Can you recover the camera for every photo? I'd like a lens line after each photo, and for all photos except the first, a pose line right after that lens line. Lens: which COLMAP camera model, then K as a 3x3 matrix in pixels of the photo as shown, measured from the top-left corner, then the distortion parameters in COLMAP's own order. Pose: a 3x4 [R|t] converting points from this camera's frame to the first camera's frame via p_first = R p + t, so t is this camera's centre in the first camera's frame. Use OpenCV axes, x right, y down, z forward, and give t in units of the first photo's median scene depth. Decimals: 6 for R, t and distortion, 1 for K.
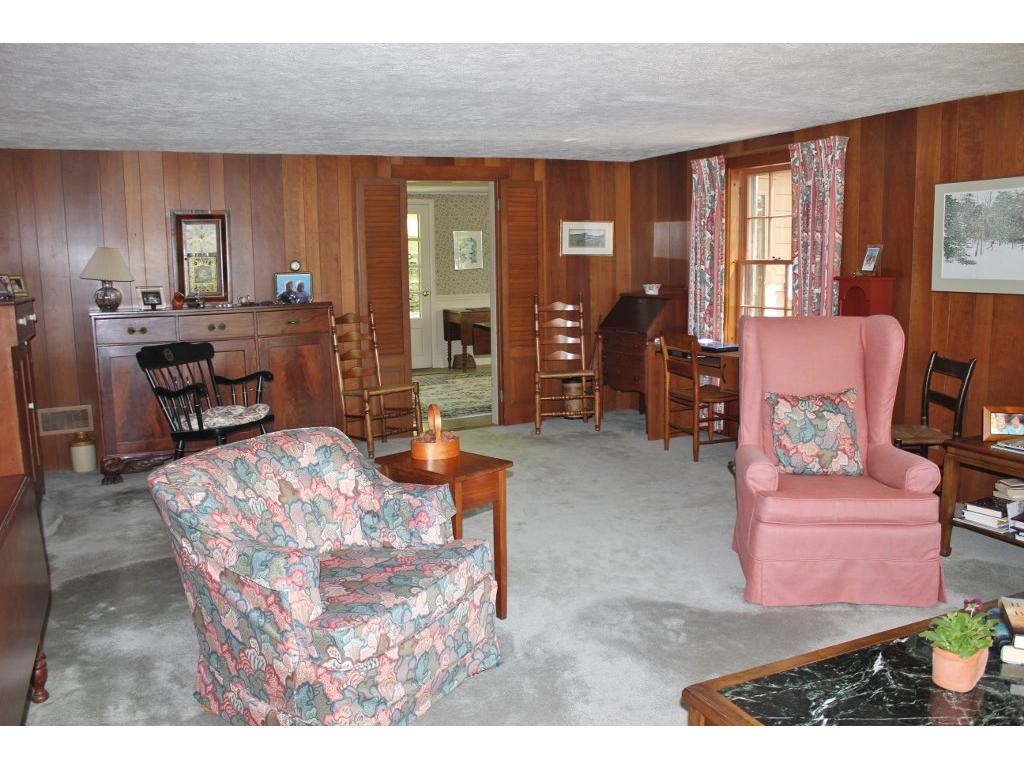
lens RADIAL K [[838.4, 0, 512.0], [0, 838.4, 384.0], [0, 0, 1]] dist [-0.165268, 0.150004]
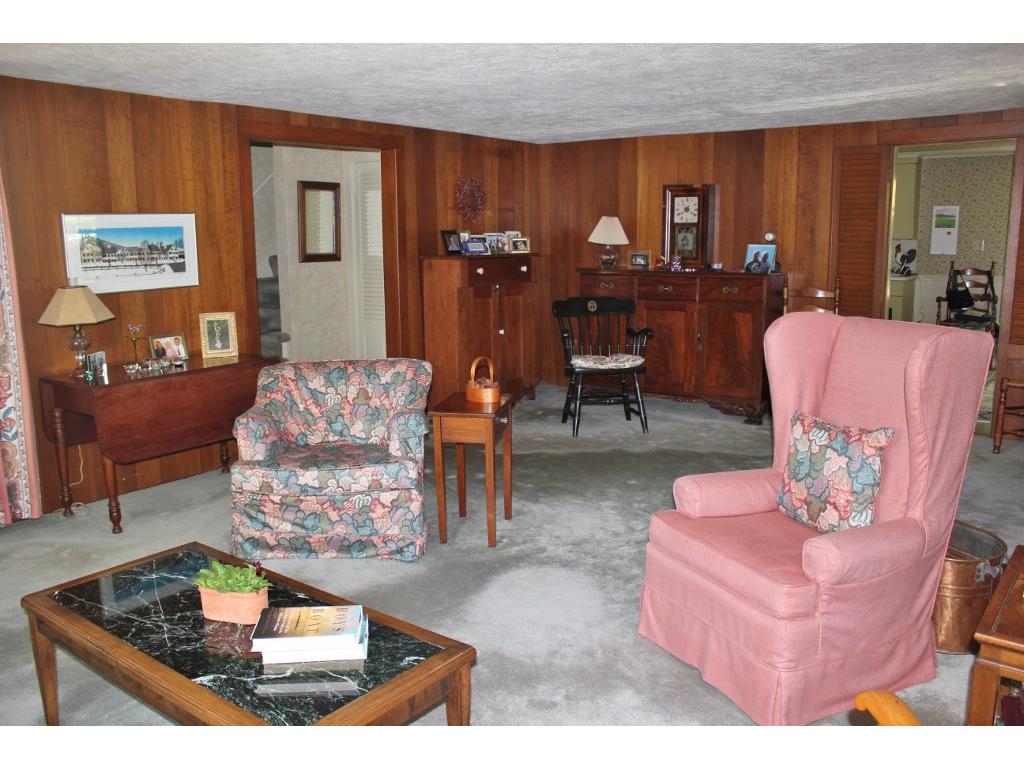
lens RADIAL K [[838.4, 0, 512.0], [0, 838.4, 384.0], [0, 0, 1]] dist [-0.165268, 0.150004]
pose [[0.499131, 0.165936, -0.850490, 0.487611], [-0.126516, 0.984931, 0.117917, -0.042548], [0.857241, 0.048745, 0.512603, 0.210076]]
